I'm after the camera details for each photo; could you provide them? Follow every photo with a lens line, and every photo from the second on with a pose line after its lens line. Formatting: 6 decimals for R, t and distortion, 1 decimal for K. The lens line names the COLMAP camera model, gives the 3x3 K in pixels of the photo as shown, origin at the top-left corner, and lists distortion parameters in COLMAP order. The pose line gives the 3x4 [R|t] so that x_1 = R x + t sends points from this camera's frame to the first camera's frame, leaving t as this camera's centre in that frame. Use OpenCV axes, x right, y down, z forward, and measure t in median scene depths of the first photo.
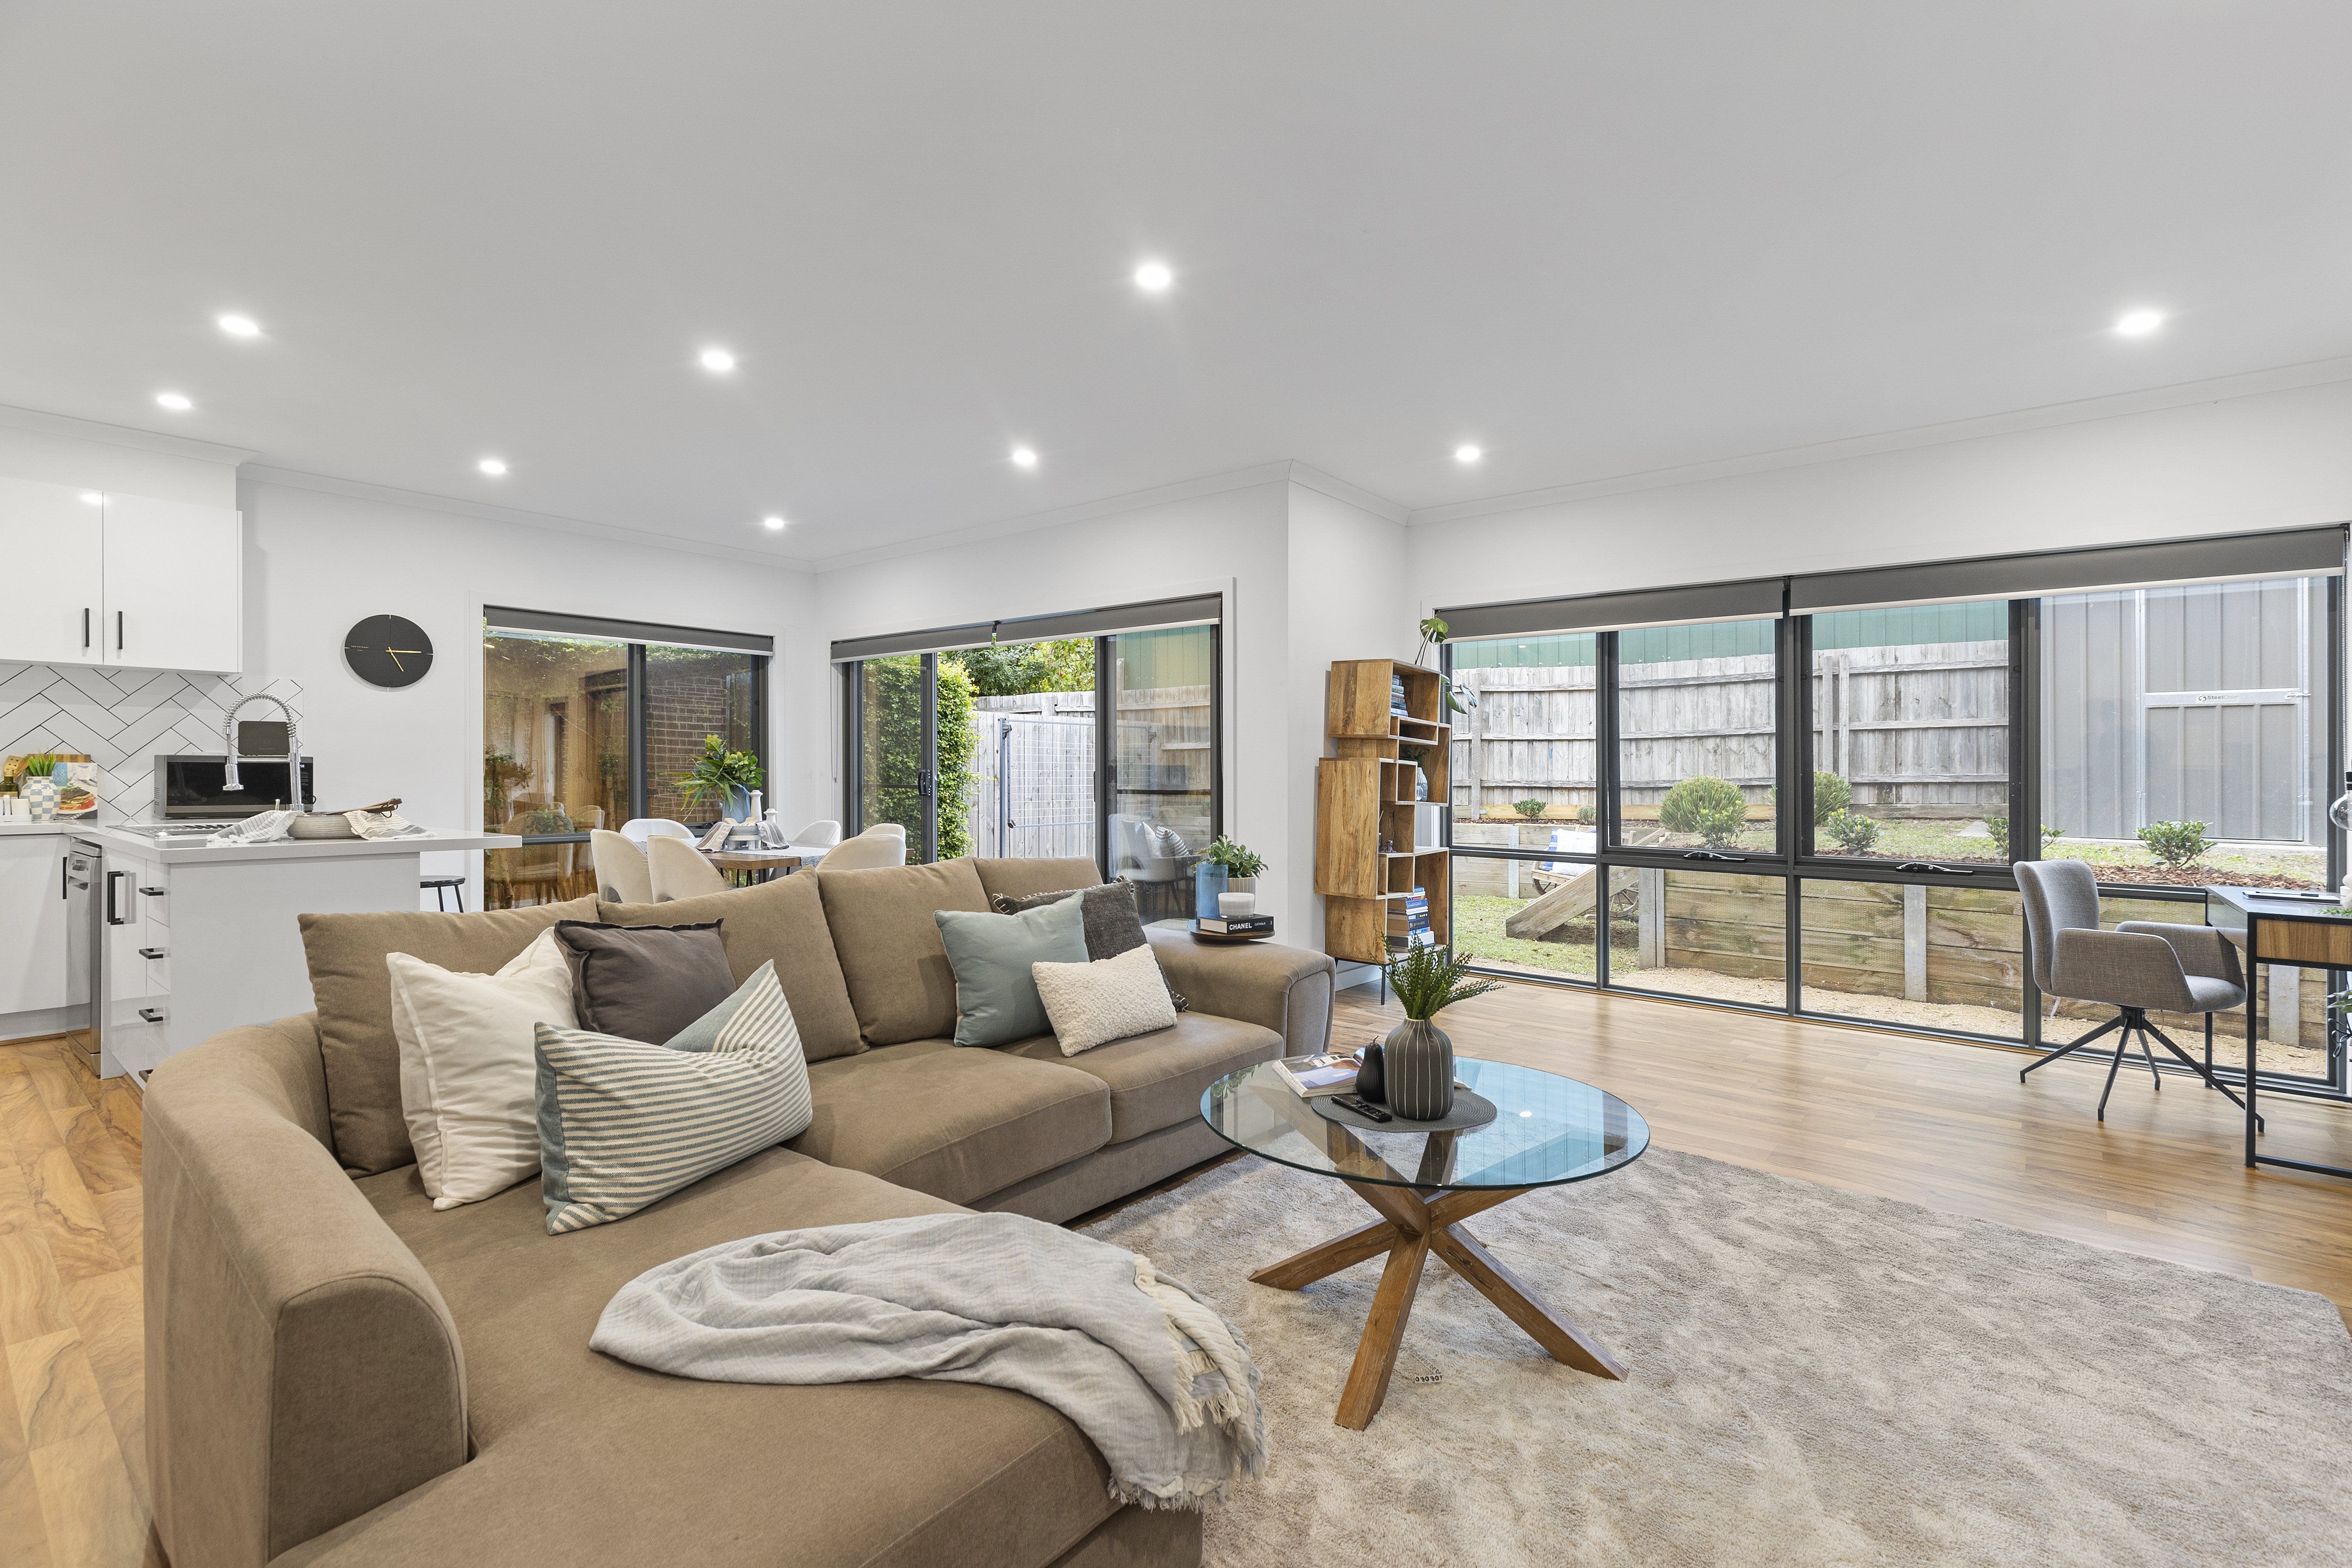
lens RADIAL K [[1054.5, 0, 1189.6], [0, 1054.5, 773.6], [0, 0, 1]] dist [-0.011658, 0.000722]
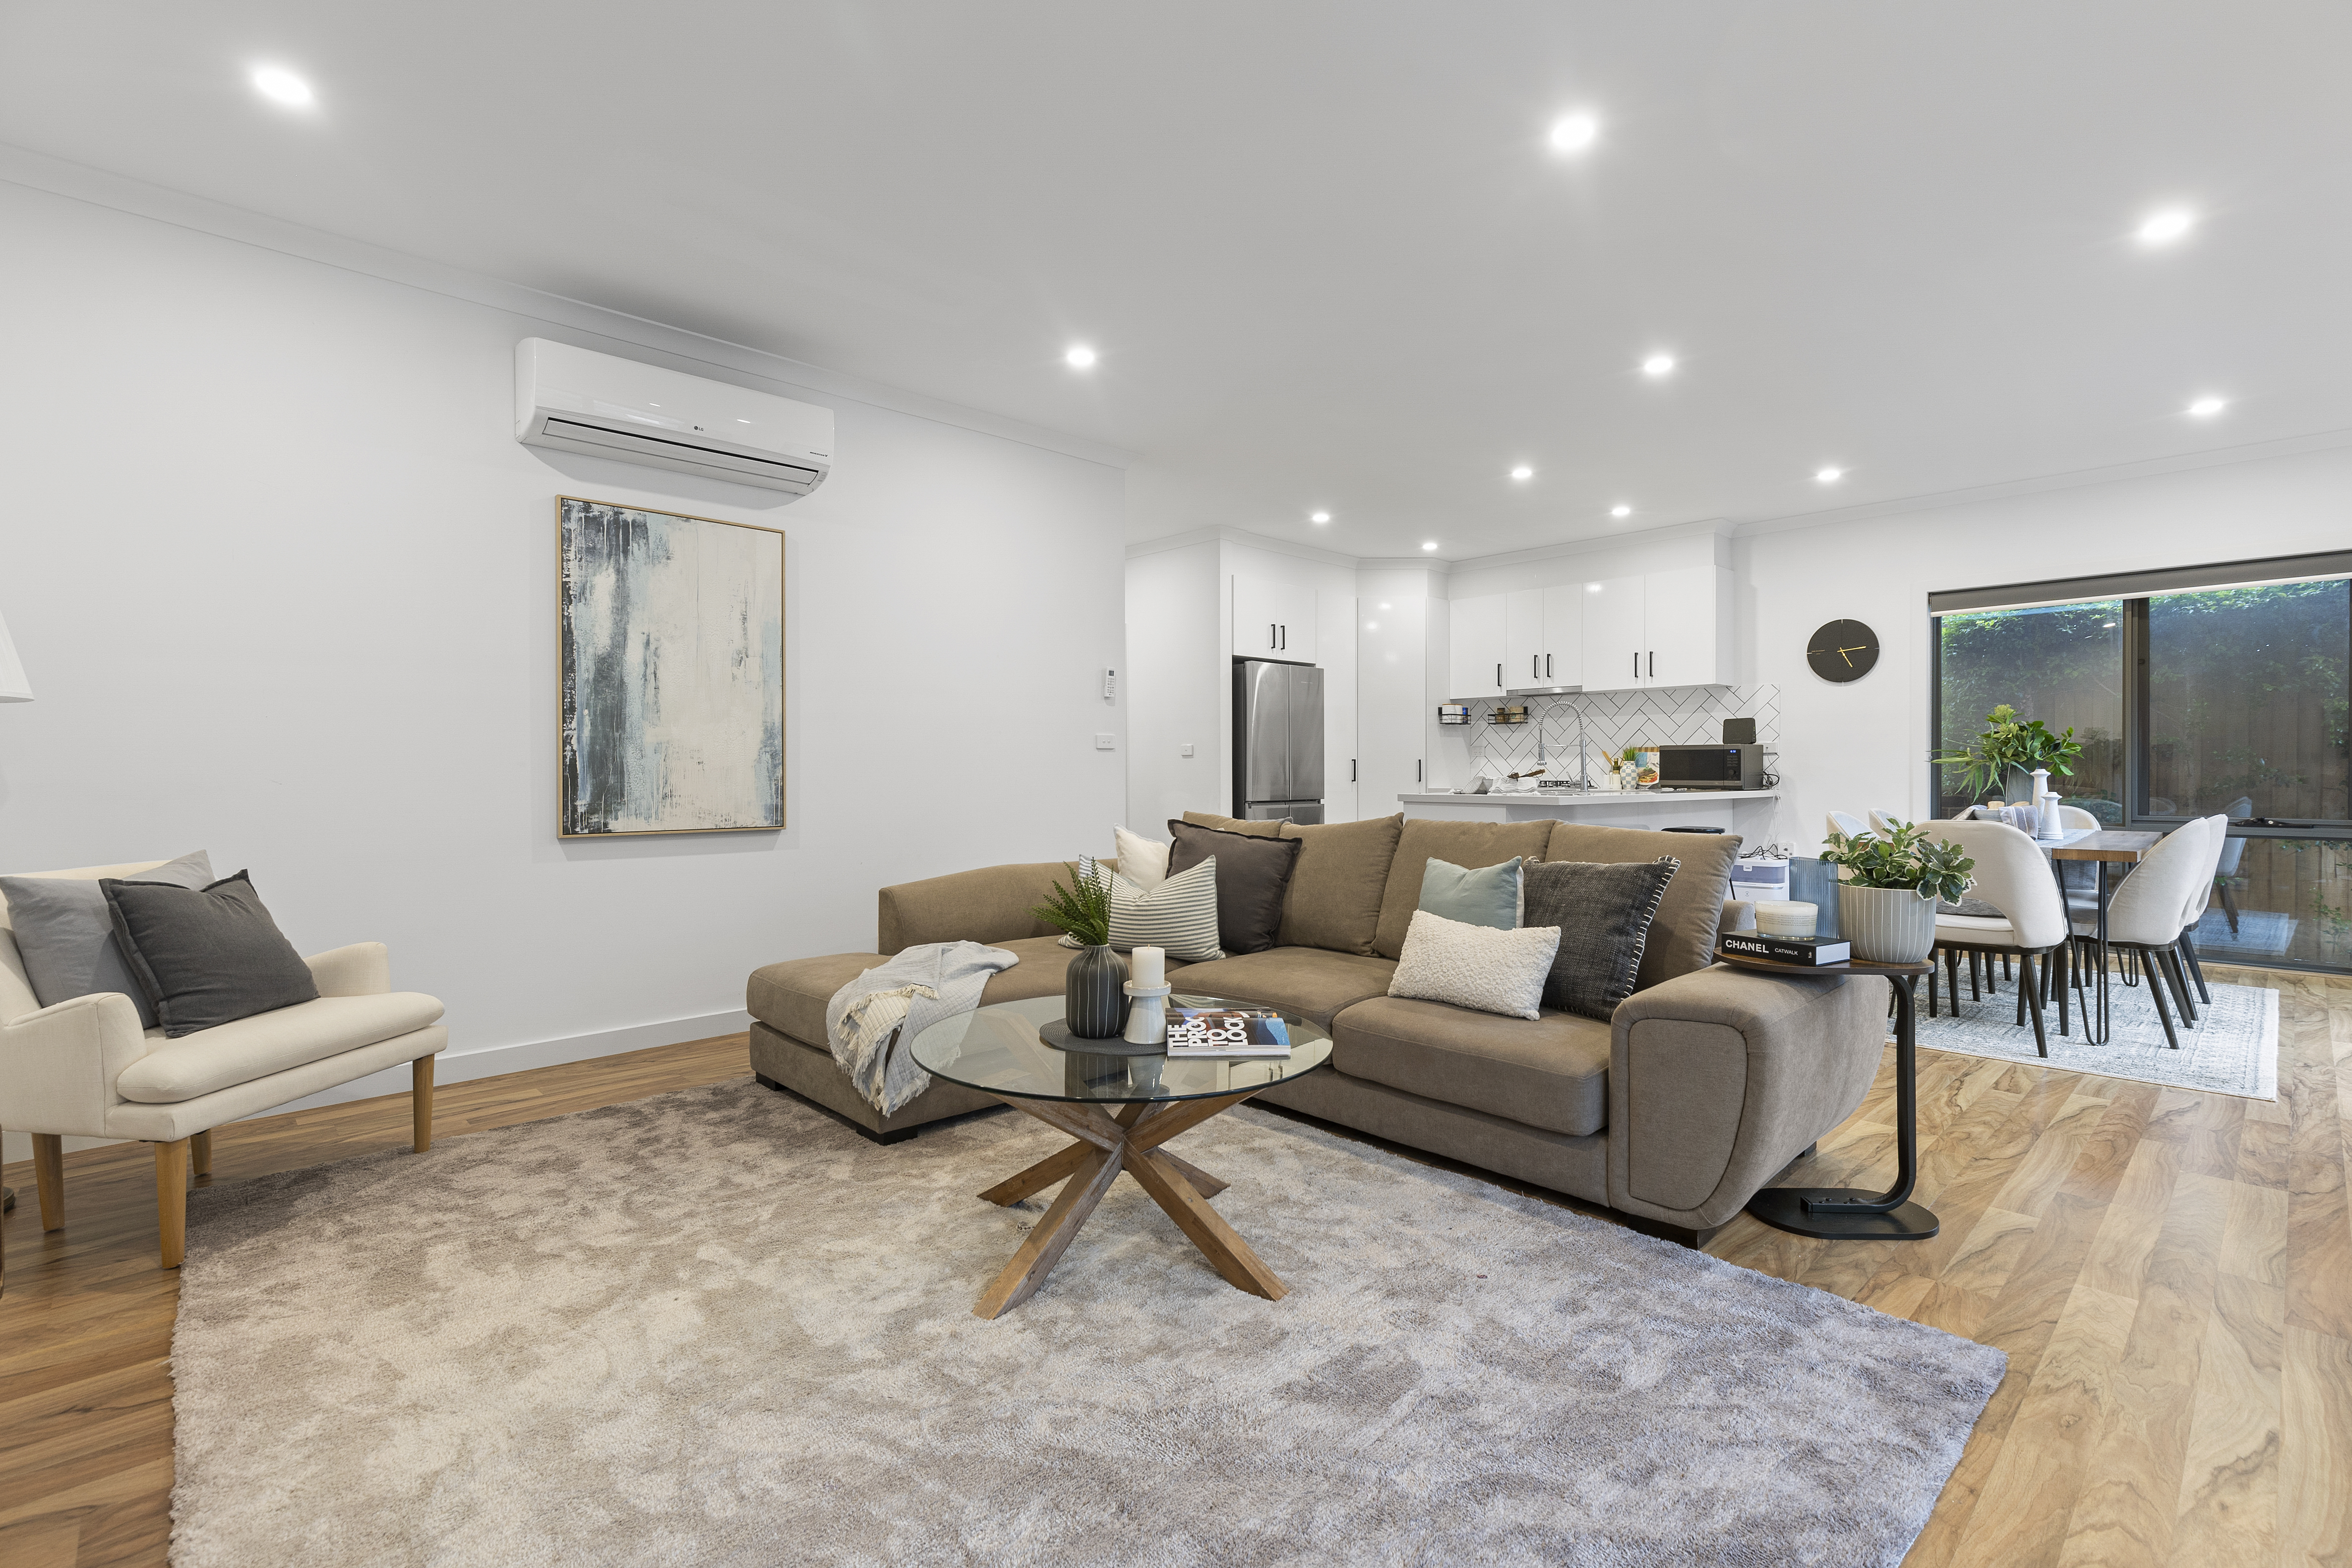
lens RADIAL K [[1054.5, 0, 1189.6], [0, 1054.5, 773.6], [0, 0, 1]] dist [-0.011658, 0.000722]
pose [[-0.144619, -0.002009, -0.989485, 0.525798], [-0.000045, 0.999998, -0.002024, 0.022077], [0.989487, -0.000248, -0.144619, 0.506158]]
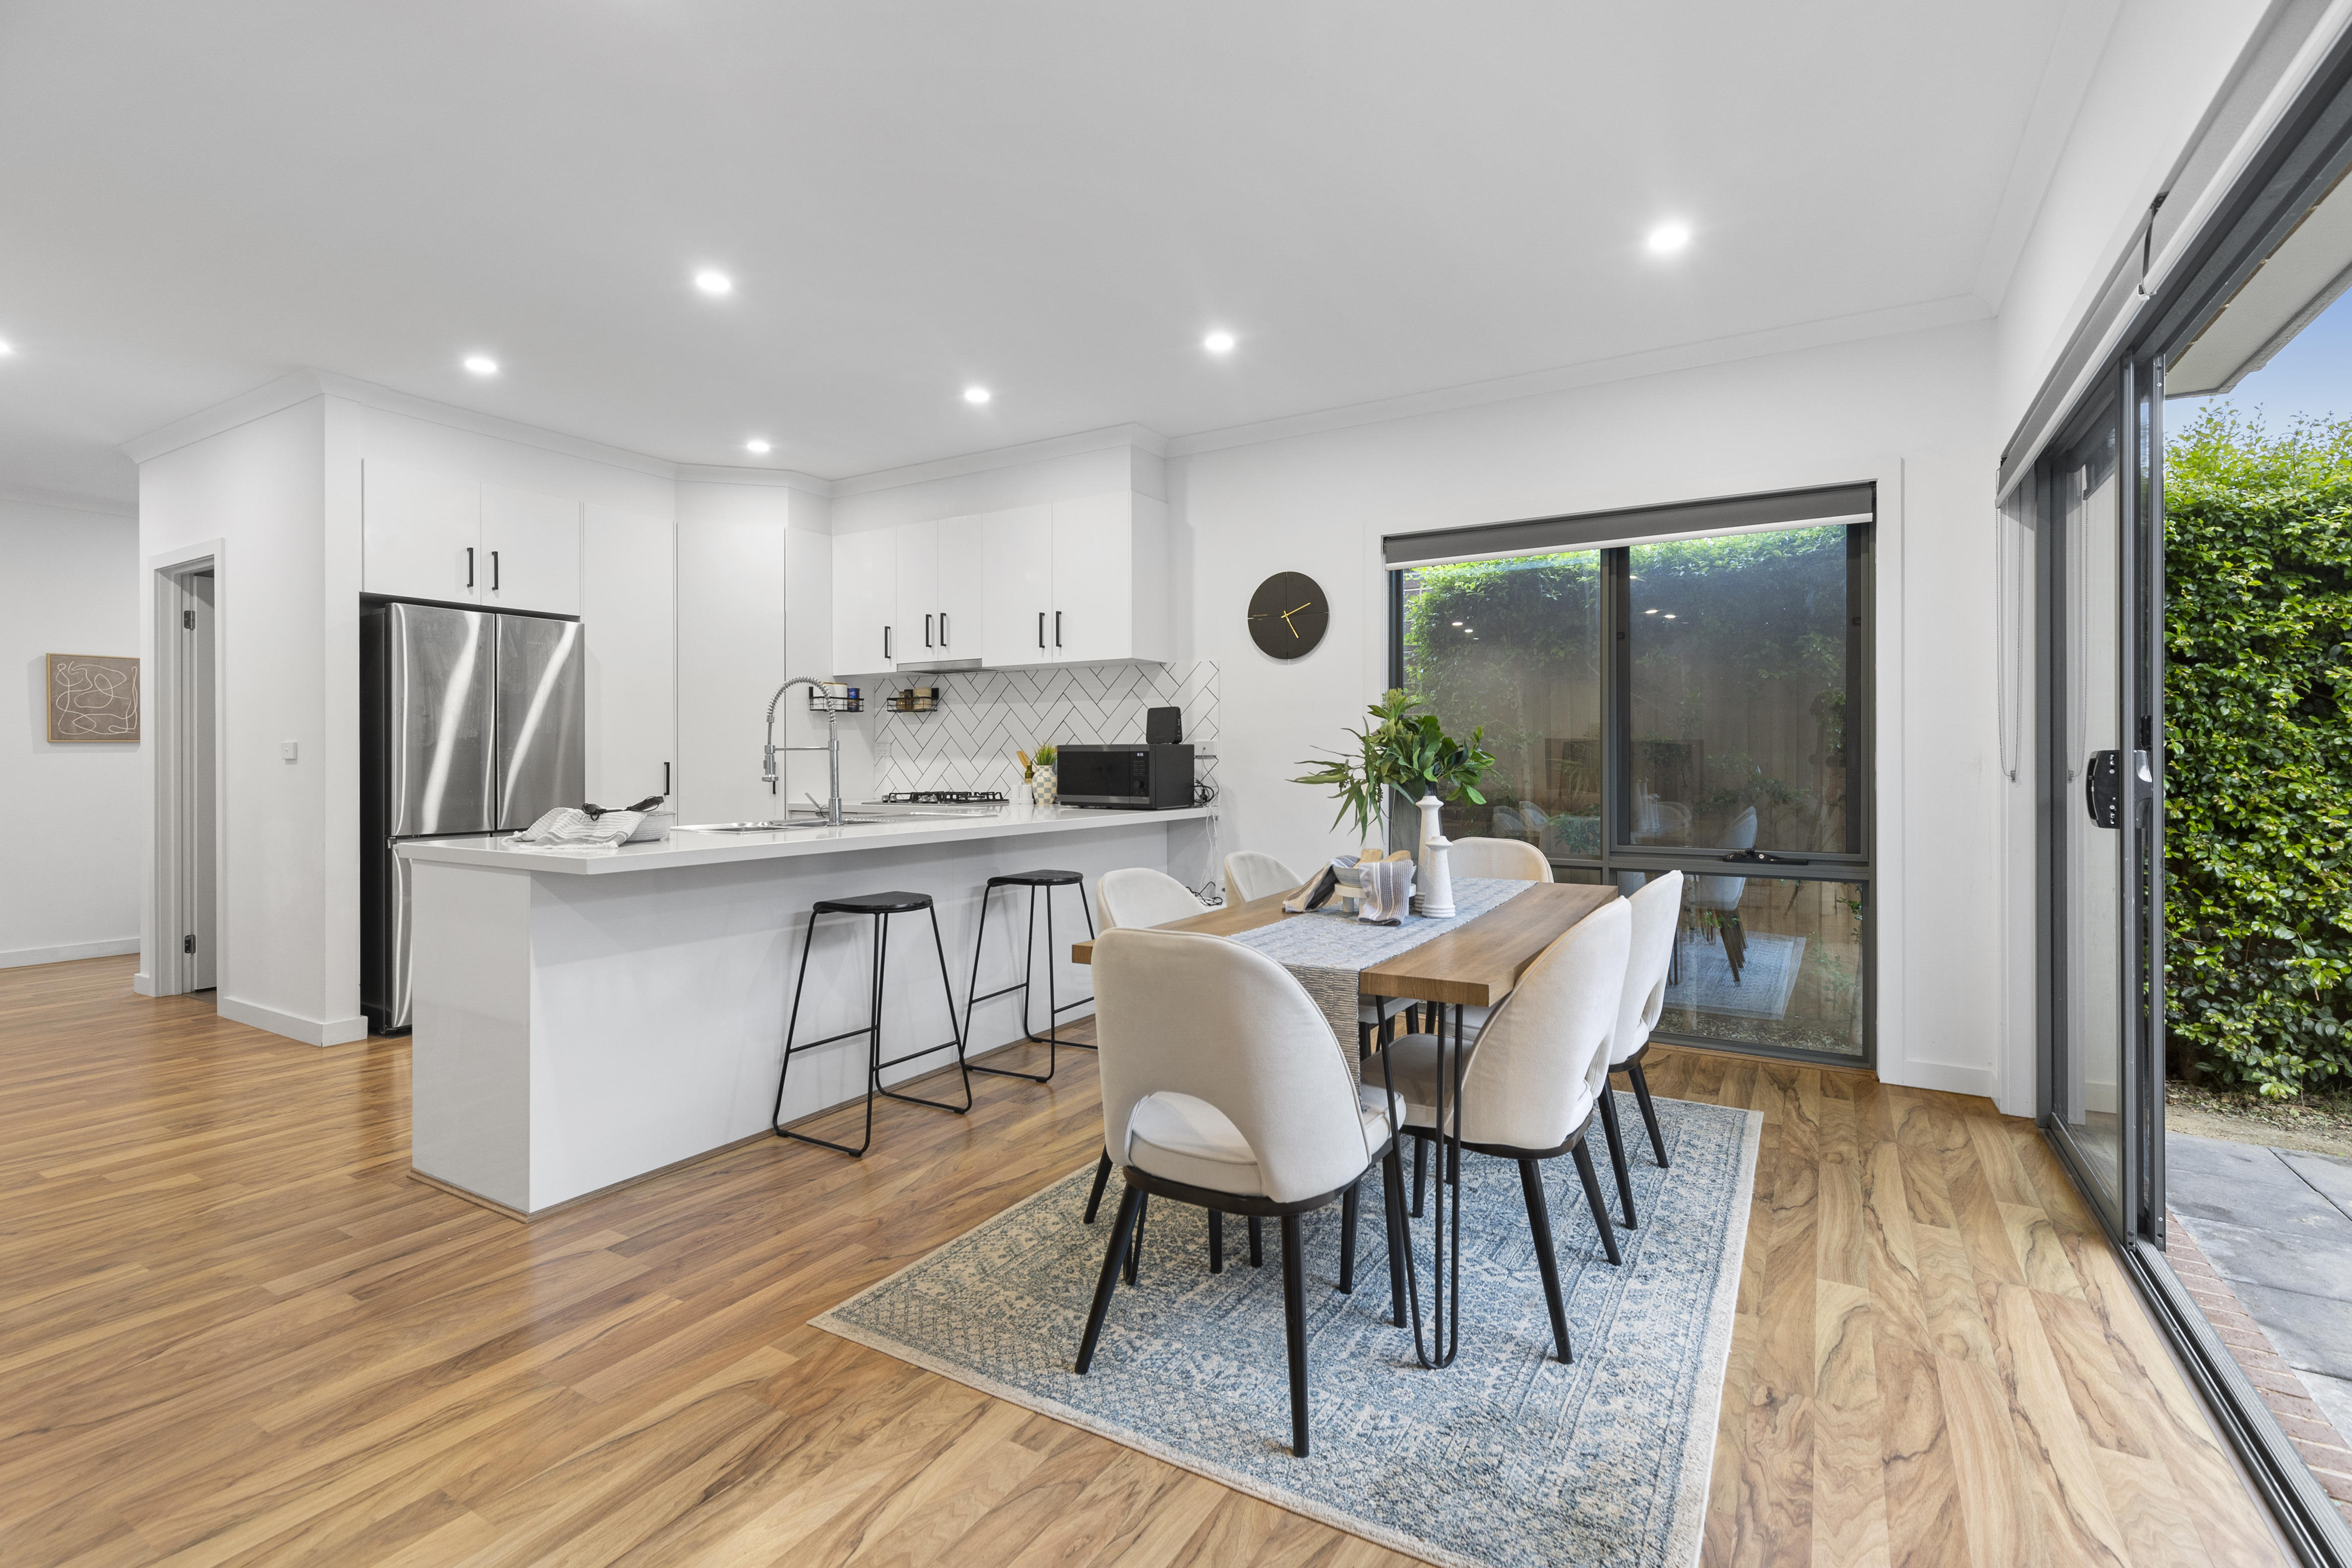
lens RADIAL K [[1054.5, 0, 1189.6], [0, 1054.5, 773.6], [0, 0, 1]] dist [-0.011658, 0.000722]
pose [[0.134523, 0.010415, -0.990856, 0.058525], [0.001582, 0.999941, 0.010725, -0.000659], [0.990909, -0.003010, 0.134499, 0.894691]]
